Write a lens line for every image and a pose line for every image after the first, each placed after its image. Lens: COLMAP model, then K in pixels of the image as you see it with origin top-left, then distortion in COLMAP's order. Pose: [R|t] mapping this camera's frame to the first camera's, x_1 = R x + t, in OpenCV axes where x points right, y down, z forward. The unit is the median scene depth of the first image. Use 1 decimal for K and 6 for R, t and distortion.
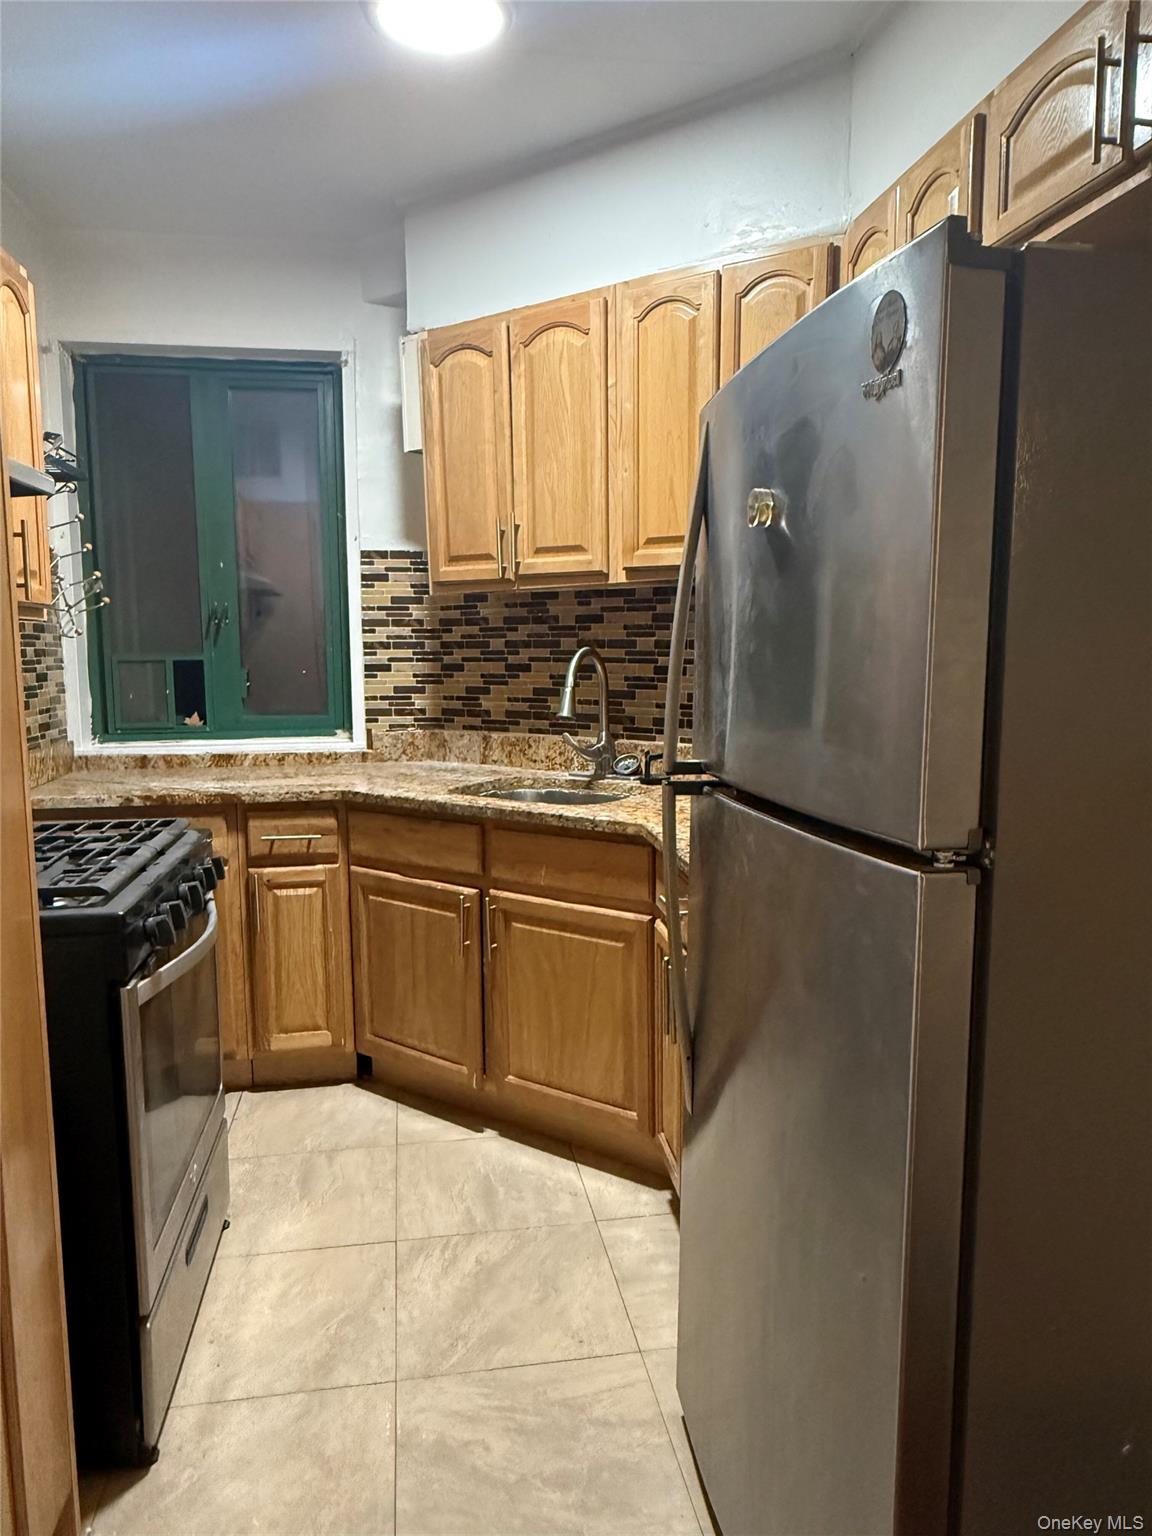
lens RADIAL K [[1046.9, 0, 581.4], [0, 1046.9, 773.7], [0, 0, 1]] dist [0.001014, -0.004340]
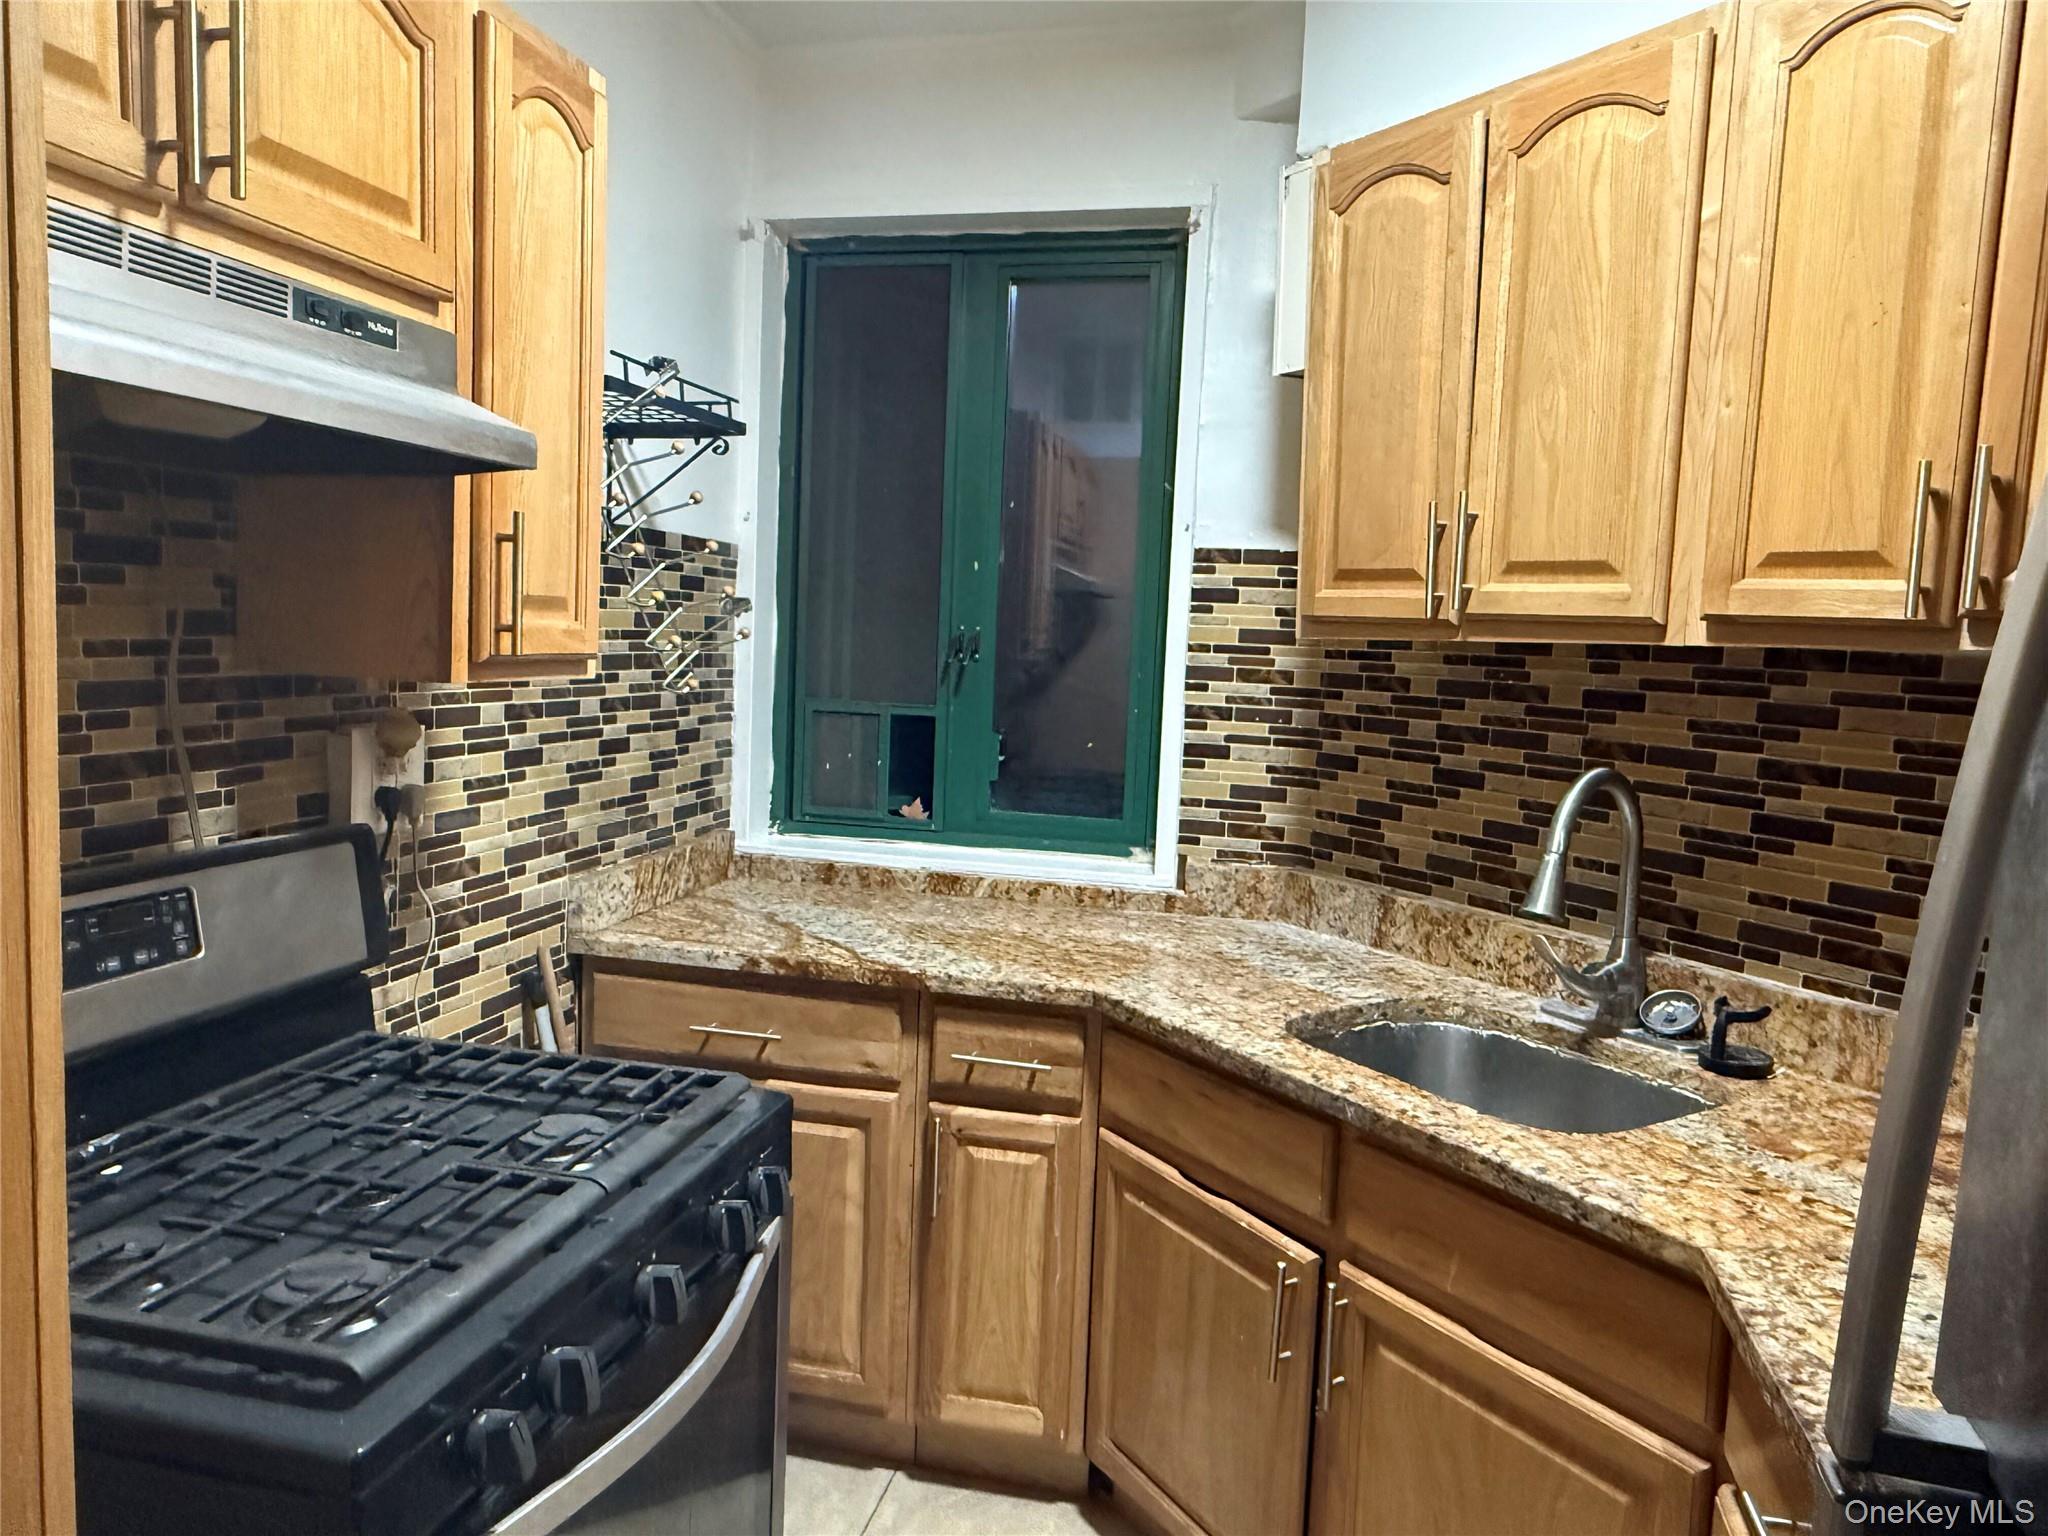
lens RADIAL K [[1395.9, 0, 1008.3], [0, 1395.9, 766.2], [0, 0, 1]] dist [0.001014, -0.004340]
pose [[0.919030, 0.082329, -0.385494, 0.001507], [-0.093720, 0.995540, -0.010817, -0.086897], [0.382884, 0.046070, 0.922647, 0.294437]]
